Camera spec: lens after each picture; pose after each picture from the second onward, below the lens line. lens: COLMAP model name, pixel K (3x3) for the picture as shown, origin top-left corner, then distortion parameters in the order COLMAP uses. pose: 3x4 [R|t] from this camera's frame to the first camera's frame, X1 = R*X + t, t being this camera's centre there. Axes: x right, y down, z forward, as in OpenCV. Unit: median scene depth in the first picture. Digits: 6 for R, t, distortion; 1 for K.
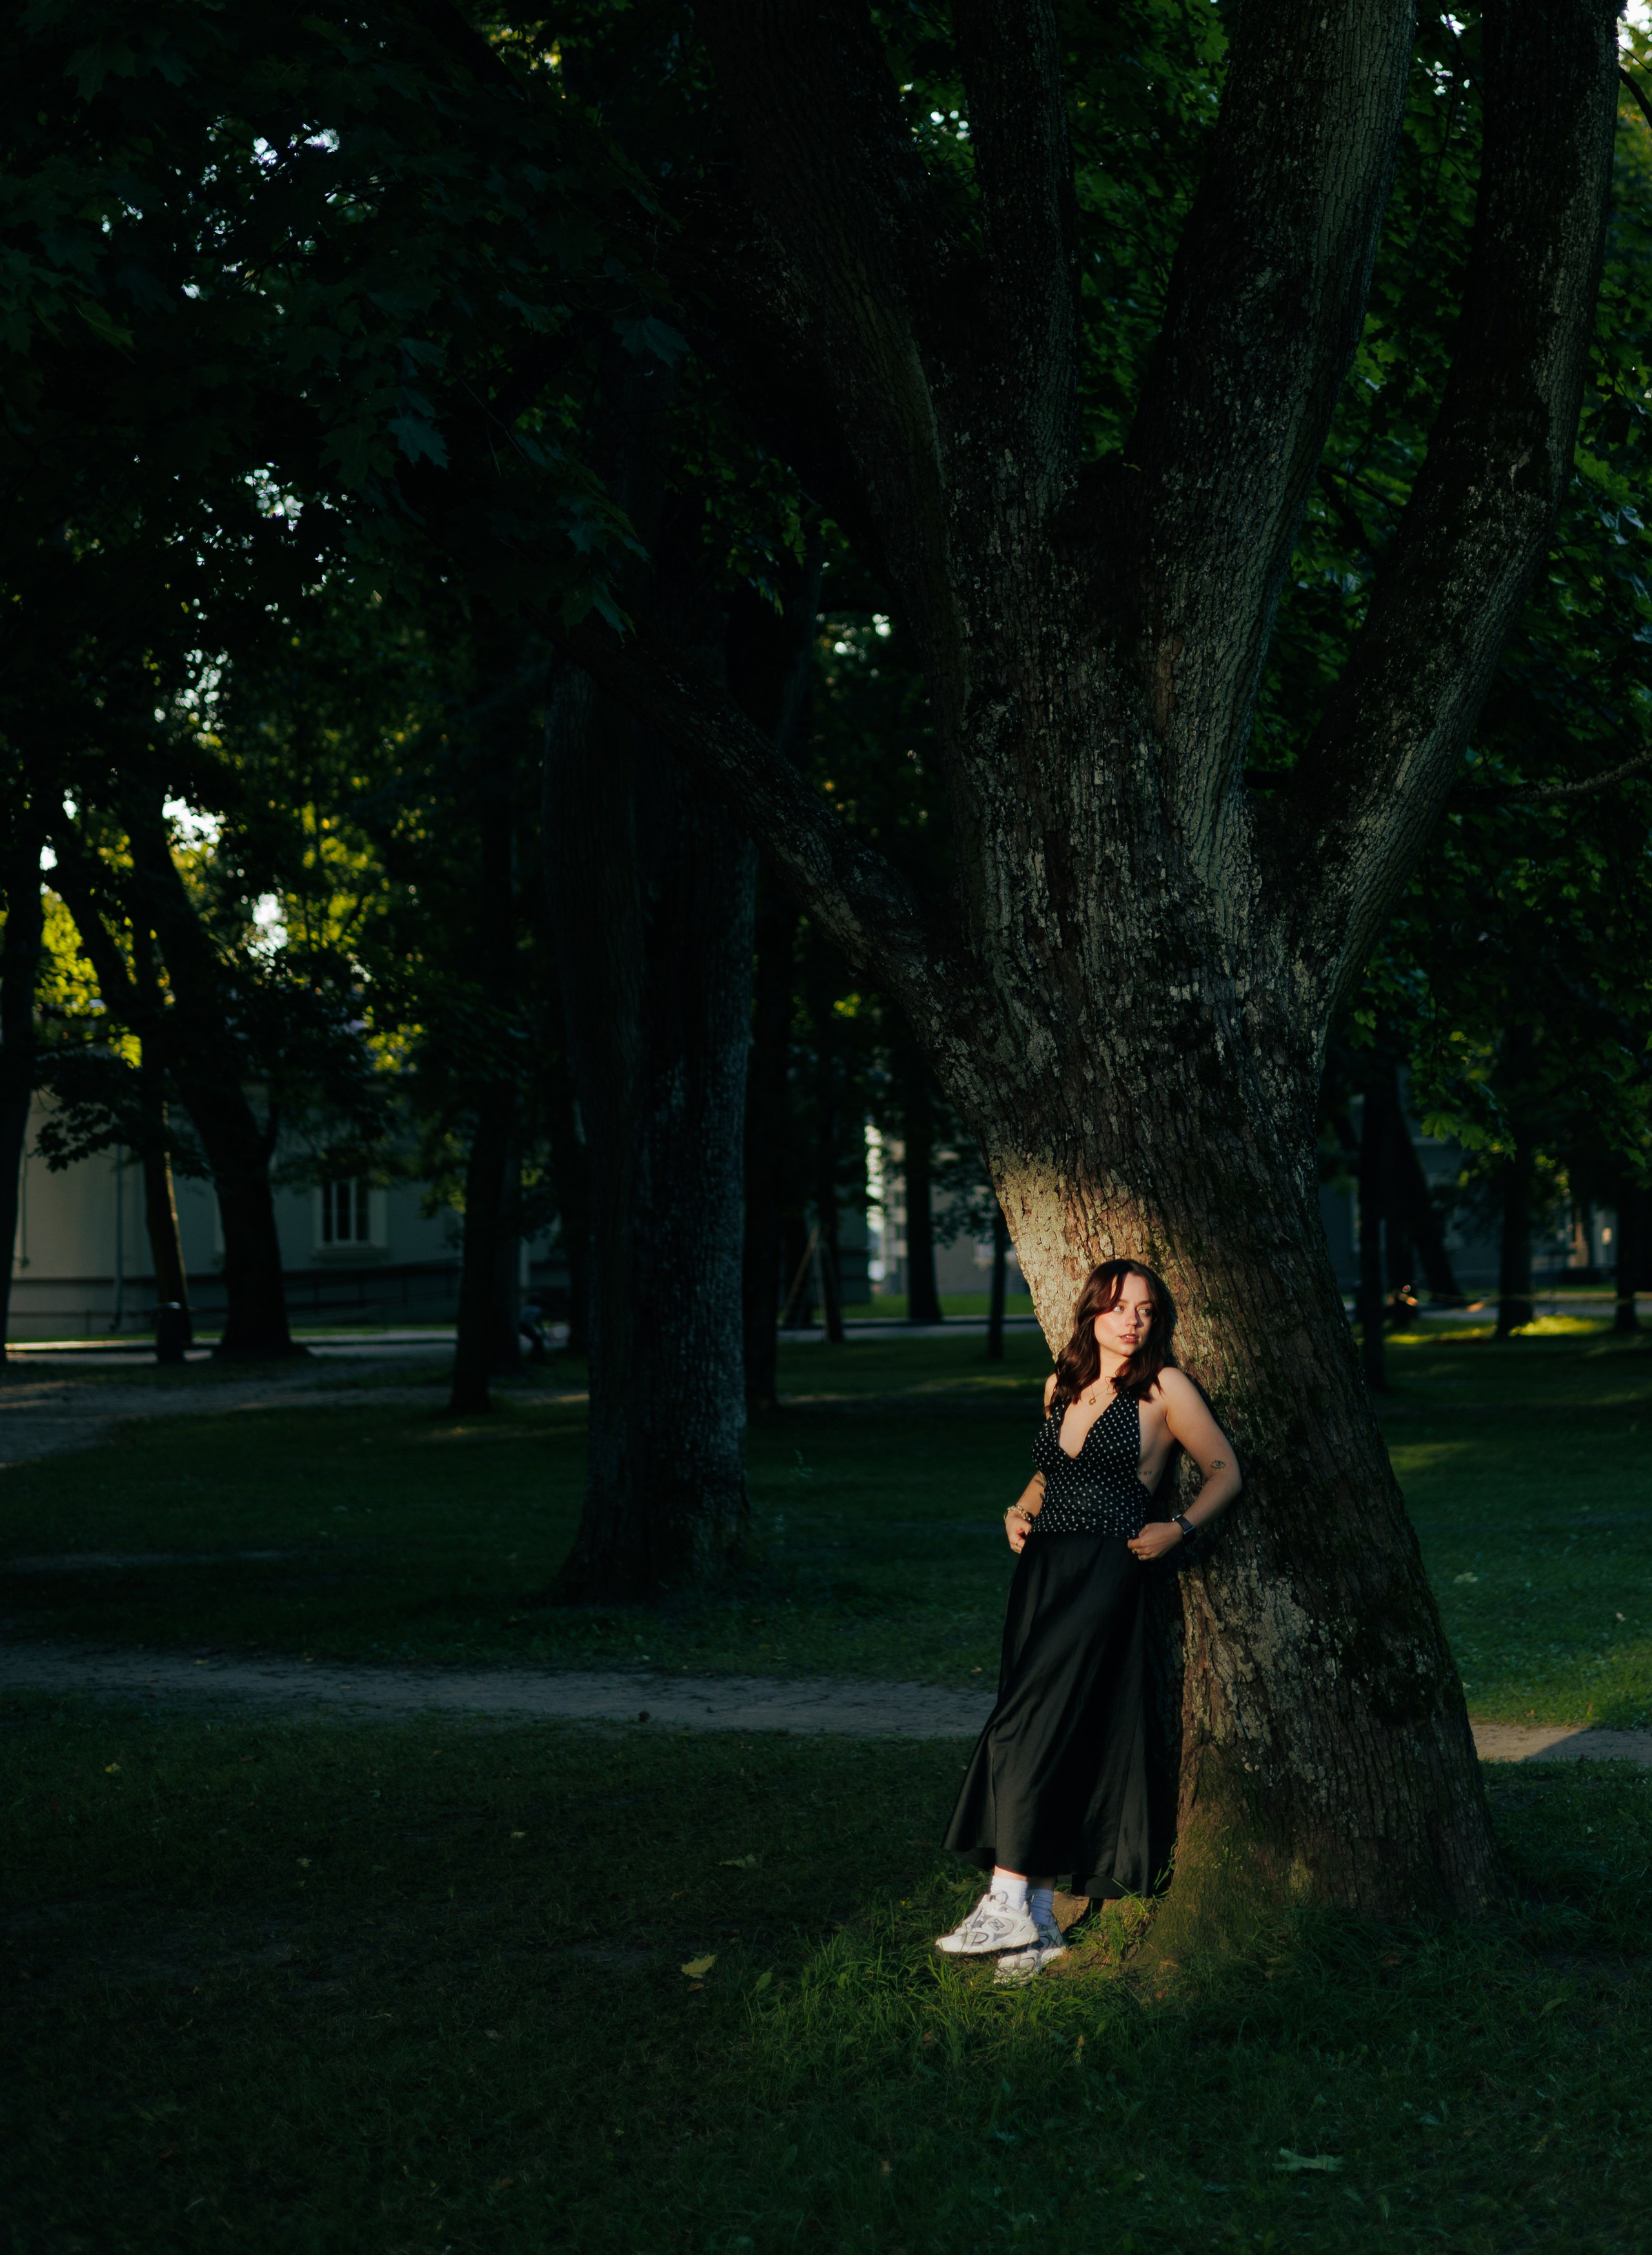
lens RADIAL K [[4184.7, 0, 995.6], [0, 4184.7, 822.8], [0, 0, 1]] dist [-0.005717, 0.291198]
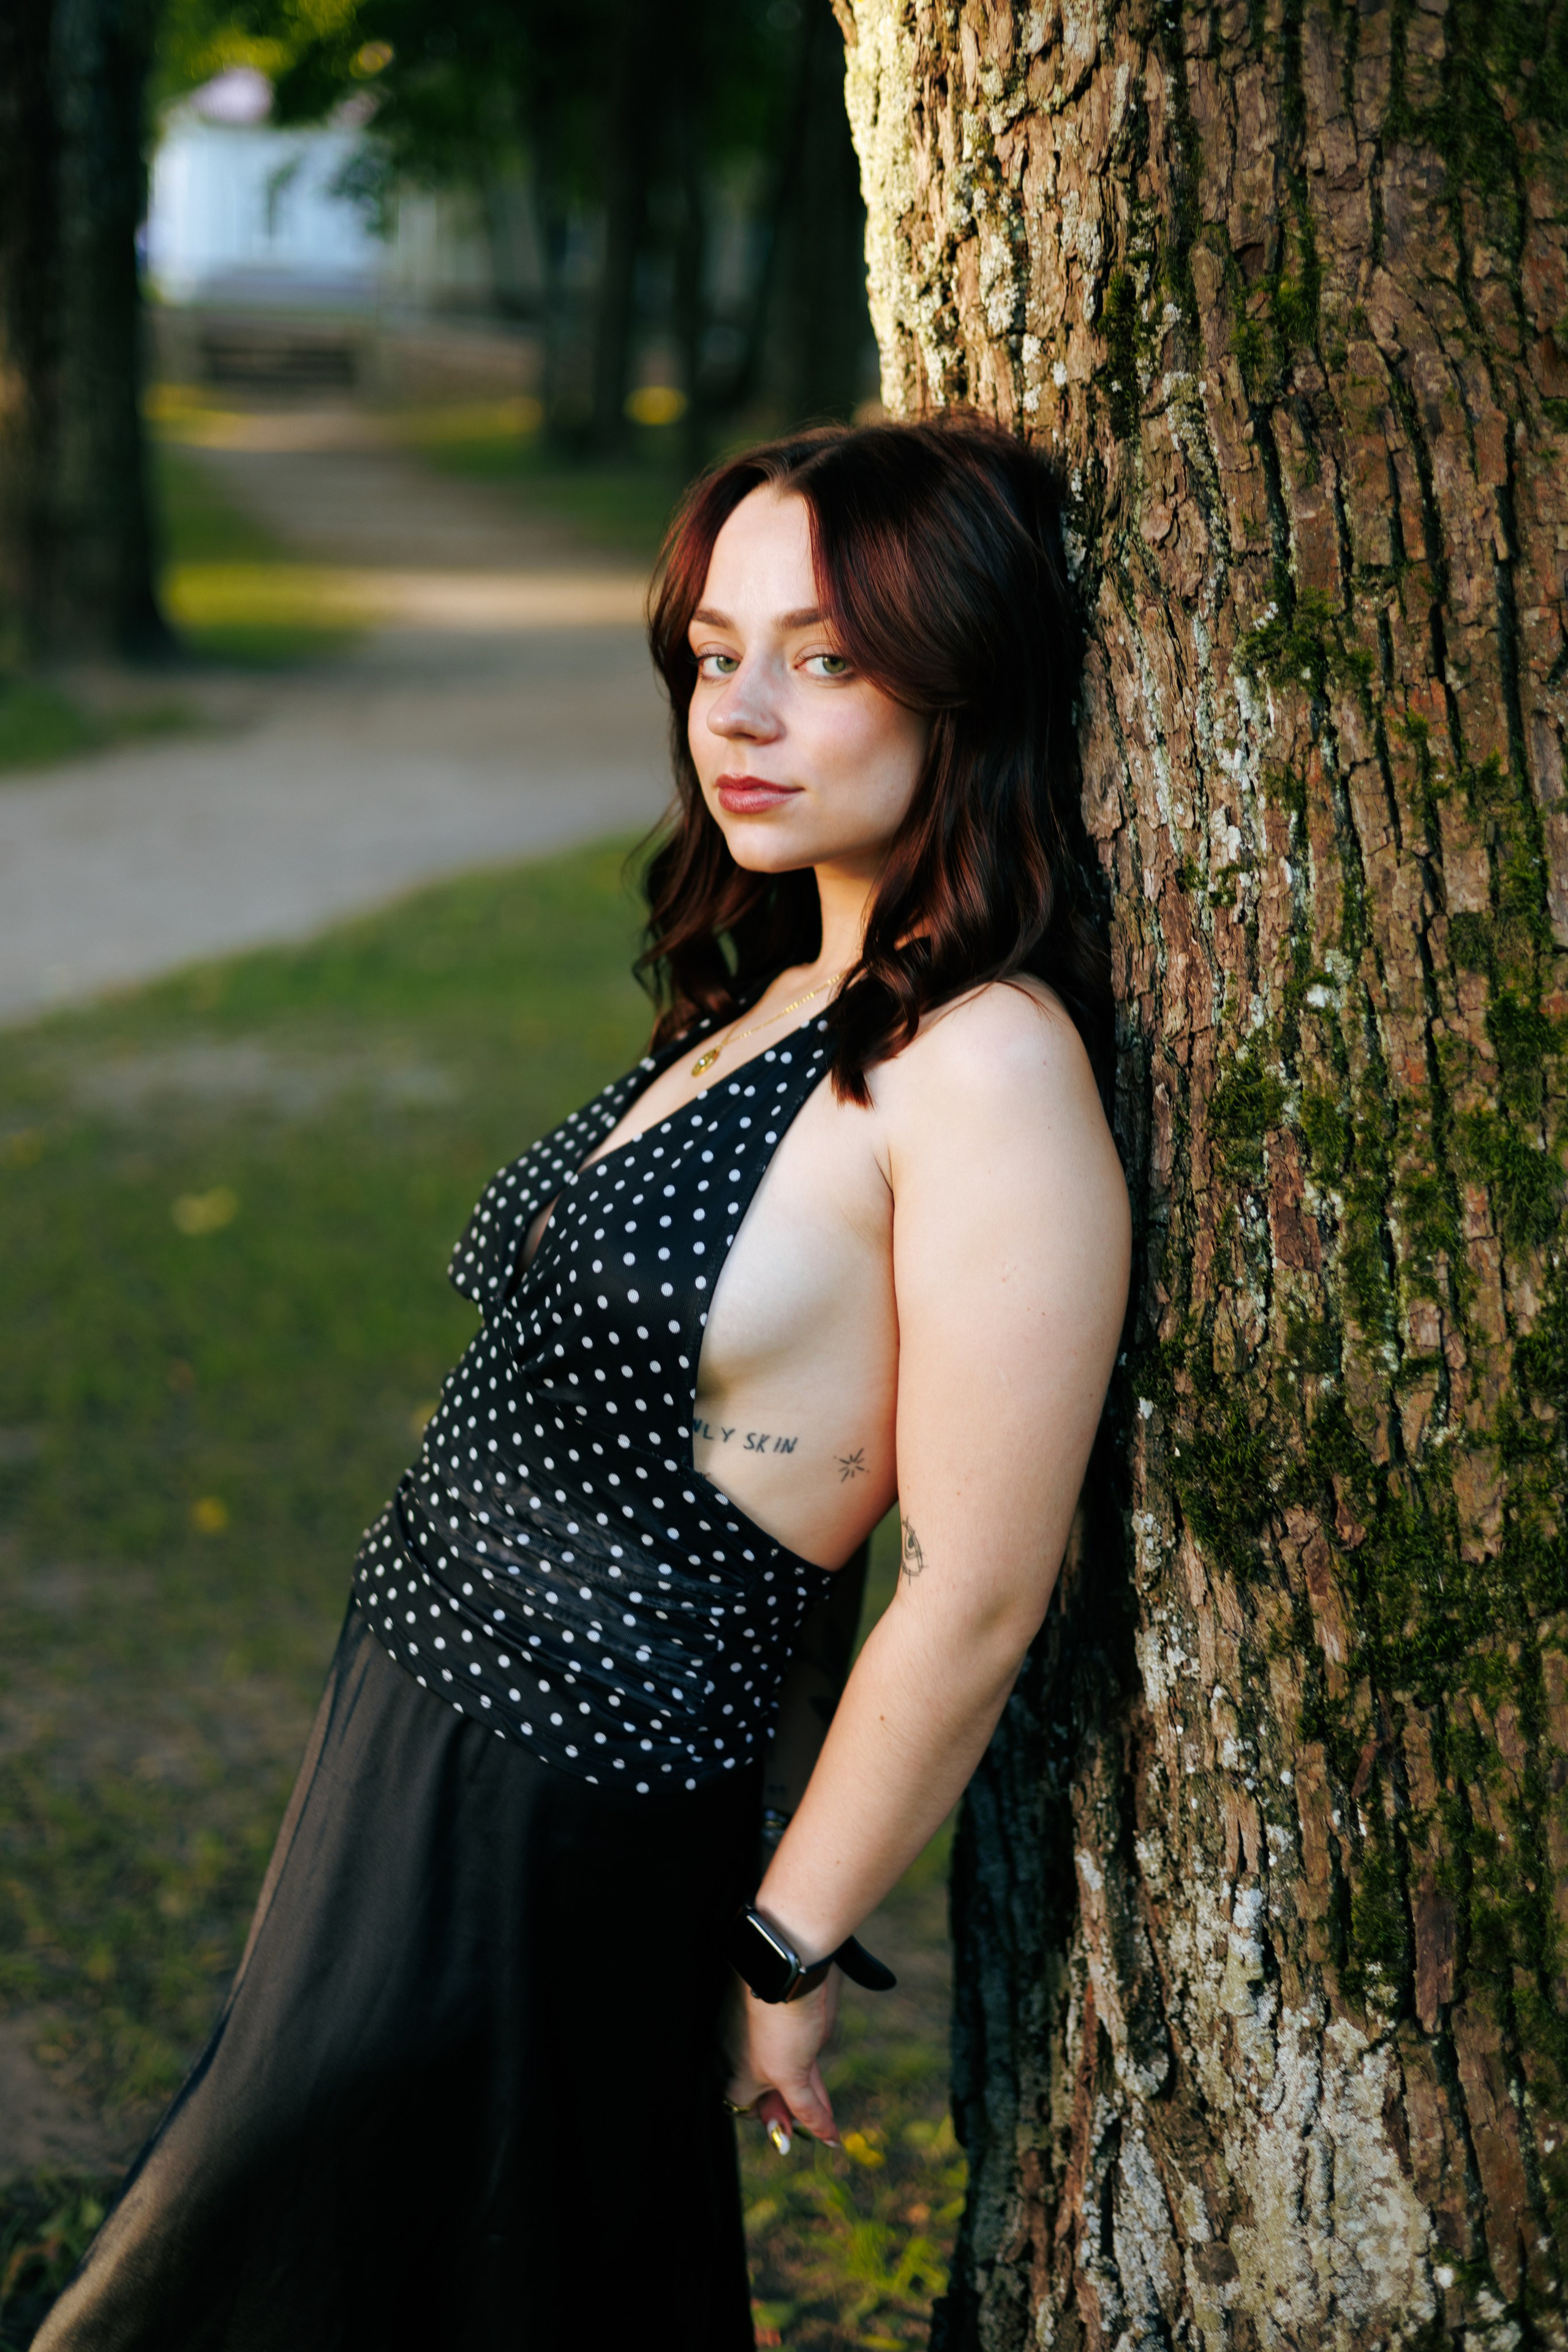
lens RADIAL K [[3351.9, 0, 779.9], [0, 3351.9, 1173.7], [0, 0, 1]] dist [0.000427, 0.057264]
pose [[0.806485, 0.206869, -0.553884, 0.121635], [-0.006610, 0.939891, 0.341412, 0.083581], [0.591218, -0.271682, 0.759375, 0.835047]]
